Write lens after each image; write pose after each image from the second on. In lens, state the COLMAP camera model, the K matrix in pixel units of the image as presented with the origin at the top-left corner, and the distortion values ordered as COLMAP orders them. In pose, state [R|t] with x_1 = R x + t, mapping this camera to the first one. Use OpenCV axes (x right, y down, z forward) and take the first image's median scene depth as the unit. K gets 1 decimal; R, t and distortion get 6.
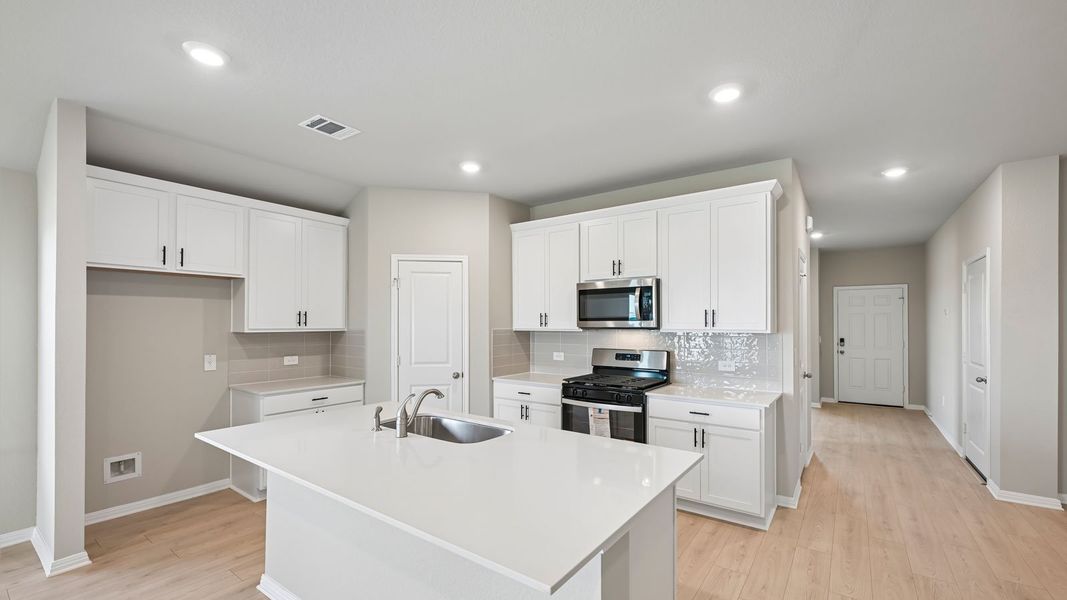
lens RADIAL K [[438.7, 0, 533.6], [0, 438.7, 321.5], [0, 0, 1]] dist [-0.000882, -0.000287]
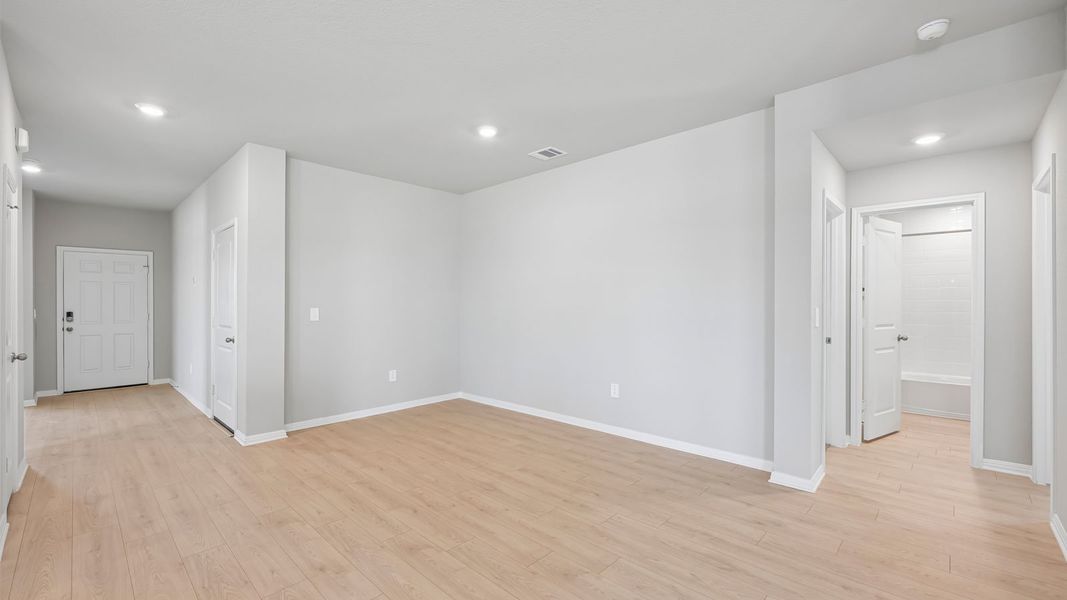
lens RADIAL K [[439.8, 0, 533.5], [0, 439.8, 300.0], [0, 0, 1]] dist [-0.000051, 0.000043]
pose [[0.135727, 0.003126, 0.990741, 0.051955], [-0.000167, 0.999995, -0.003132, 0.036137], [-0.990746, 0.000260, 0.135727, 0.109802]]
